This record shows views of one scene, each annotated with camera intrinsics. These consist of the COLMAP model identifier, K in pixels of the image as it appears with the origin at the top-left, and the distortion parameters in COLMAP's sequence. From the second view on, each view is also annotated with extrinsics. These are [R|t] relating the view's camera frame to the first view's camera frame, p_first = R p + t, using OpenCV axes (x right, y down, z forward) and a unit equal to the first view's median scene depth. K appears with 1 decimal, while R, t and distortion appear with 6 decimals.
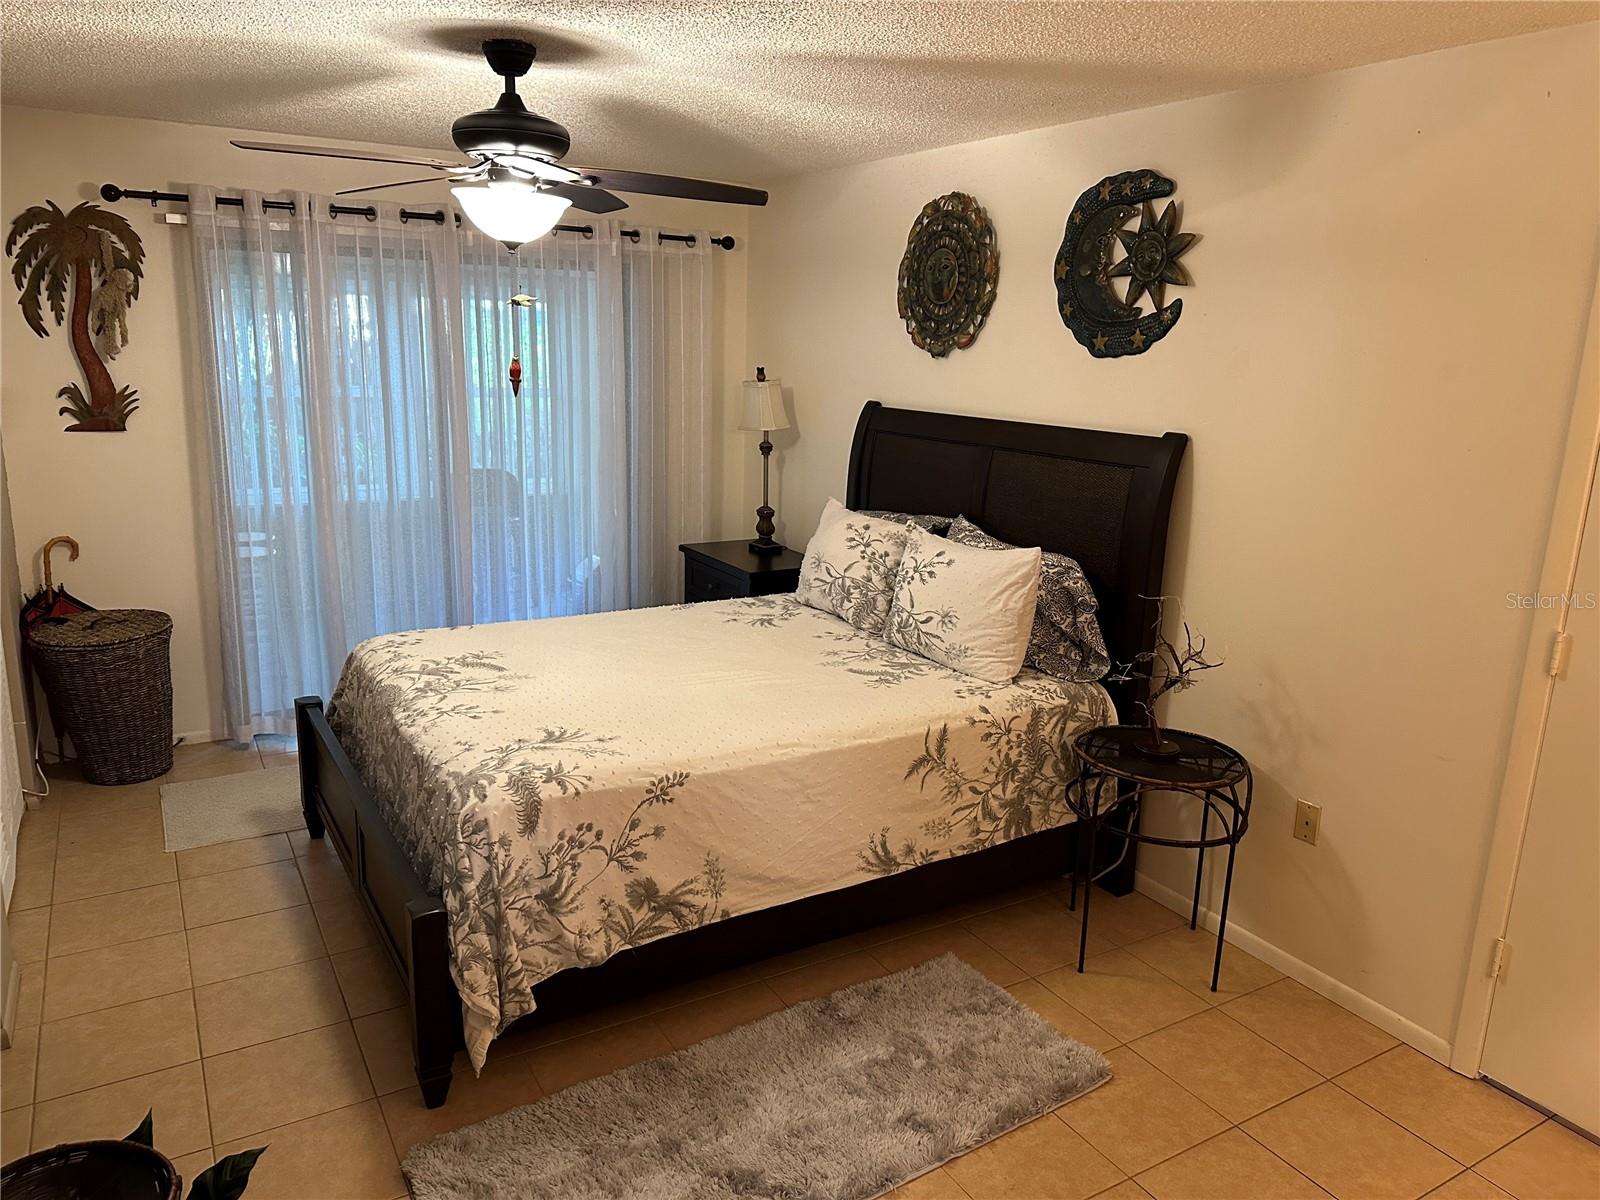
lens RADIAL K [[1130.2, 0, 800.0], [0, 1130.2, 600.0], [0, 0, 1]] dist [0.064437, -0.000386]
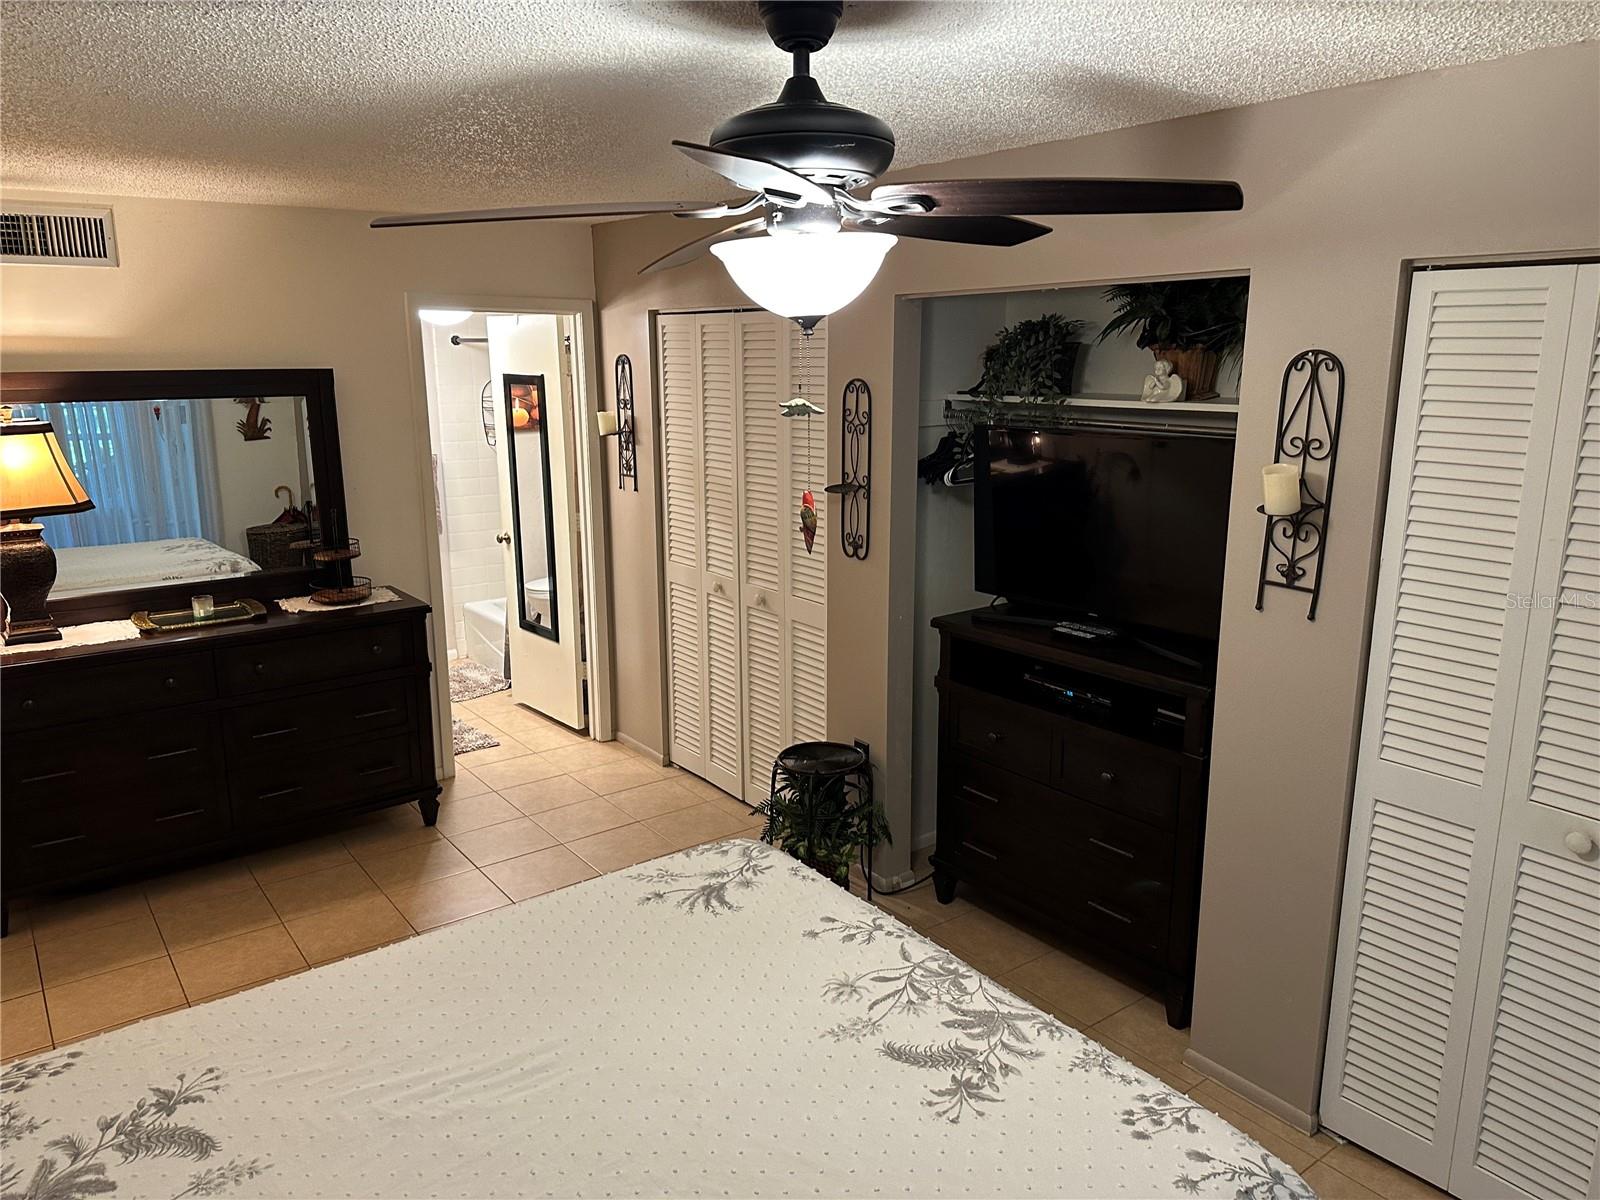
lens RADIAL K [[1130.2, 0, 800.0], [0, 1130.2, 600.0], [0, 0, 1]] dist [0.064437, -0.000386]
pose [[-0.993772, -0.000744, -0.111427, -0.178410], [-0.049828, 0.897396, 0.438402, -0.445964], [0.099668, 0.441224, -0.891845, 1.618325]]
